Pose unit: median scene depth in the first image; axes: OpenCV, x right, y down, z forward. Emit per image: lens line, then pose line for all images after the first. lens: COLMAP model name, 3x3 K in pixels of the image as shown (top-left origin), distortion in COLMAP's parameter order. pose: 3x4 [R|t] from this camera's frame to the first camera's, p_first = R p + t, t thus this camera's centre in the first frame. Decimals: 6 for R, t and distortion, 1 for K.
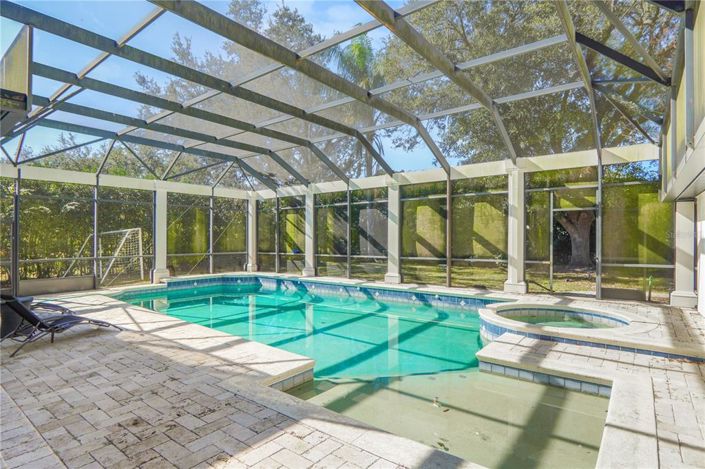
lens RADIAL K [[371.8, 0, 351.1], [0, 371.8, 235.6], [0, 0, 1]] dist [-0.027274, 0.008004]
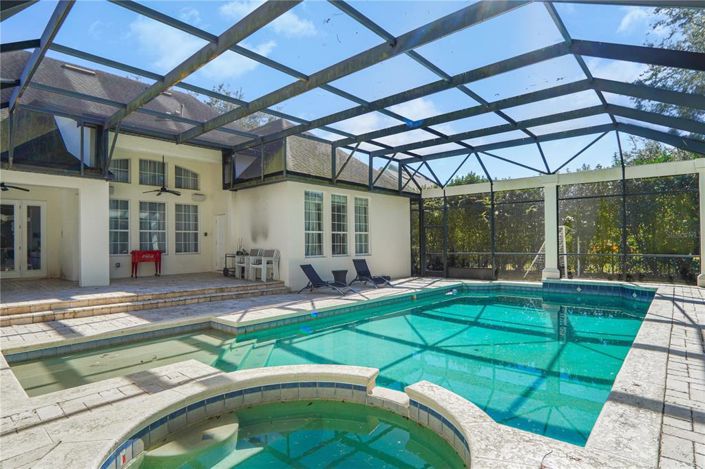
lens RADIAL K [[371.8, 0, 351.1], [0, 371.8, 239.4], [0, 0, 1]] dist [-0.027274, 0.008004]
pose [[-0.060586, -0.007167, -0.998137, 1.264298], [0.015112, 0.999853, -0.008096, 0.040737], [0.998049, -0.015574, -0.060468, 1.499445]]
